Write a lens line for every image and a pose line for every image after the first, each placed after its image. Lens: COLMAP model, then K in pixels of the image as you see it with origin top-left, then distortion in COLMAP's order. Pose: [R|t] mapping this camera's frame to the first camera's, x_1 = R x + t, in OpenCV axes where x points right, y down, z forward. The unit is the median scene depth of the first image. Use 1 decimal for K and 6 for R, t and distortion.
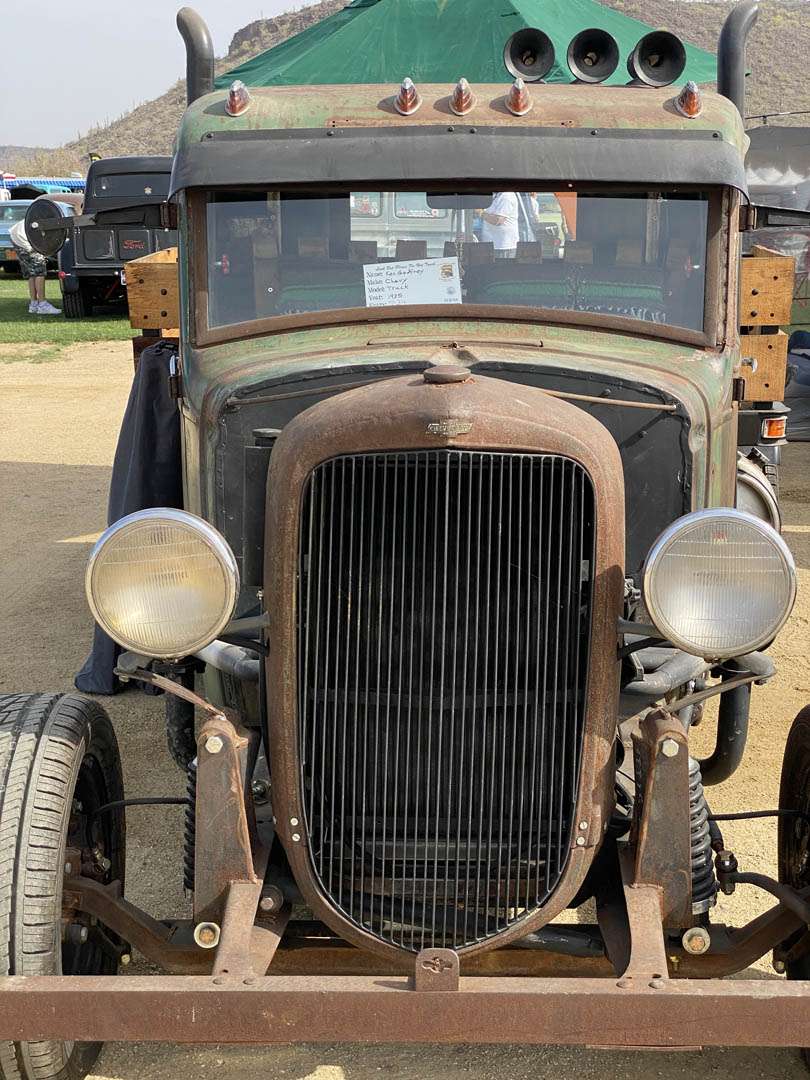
lens RADIAL K [[1668.2, 0, 412.4], [0, 1668.2, 519.0], [0, 0, 1]] dist [0.078799, 0.066894]
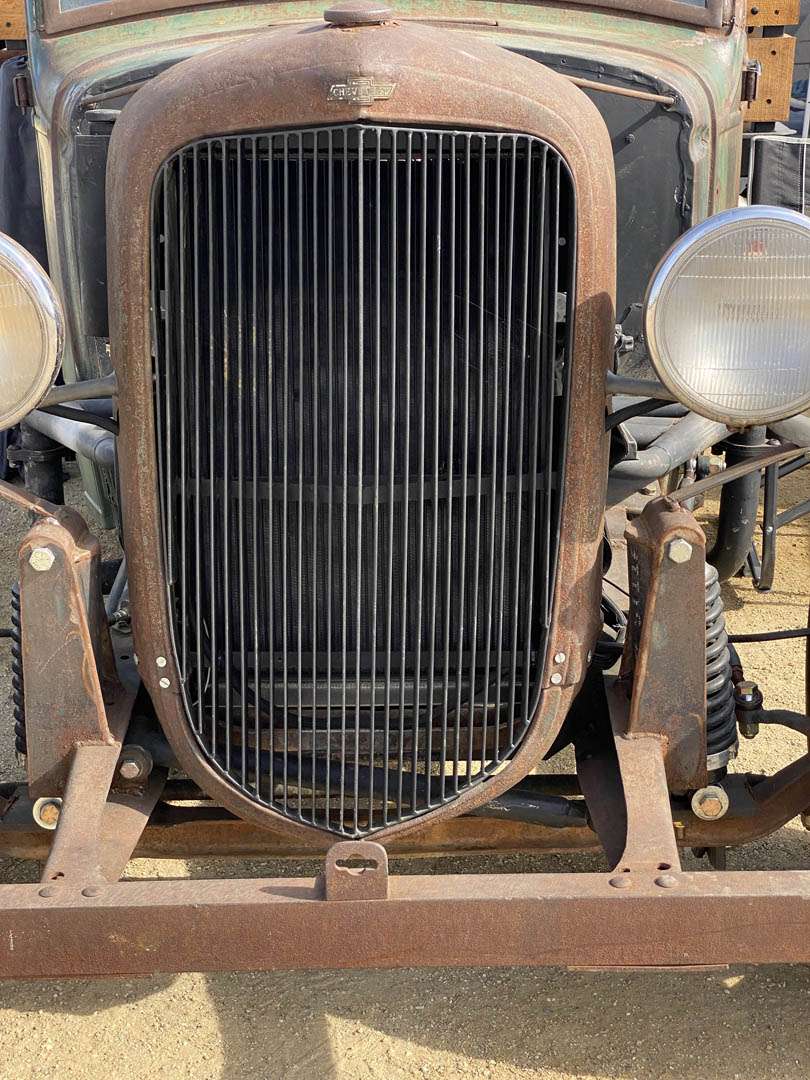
lens RADIAL K [[1668.2, 0, 412.4], [0, 1668.2, 519.0], [0, 0, 1]] dist [0.078799, 0.066894]
pose [[0.999513, -0.019610, 0.024288, 0.021524], [0.016359, 0.991706, 0.127478, 0.029332], [-0.026586, -0.127019, 0.991544, 0.287416]]
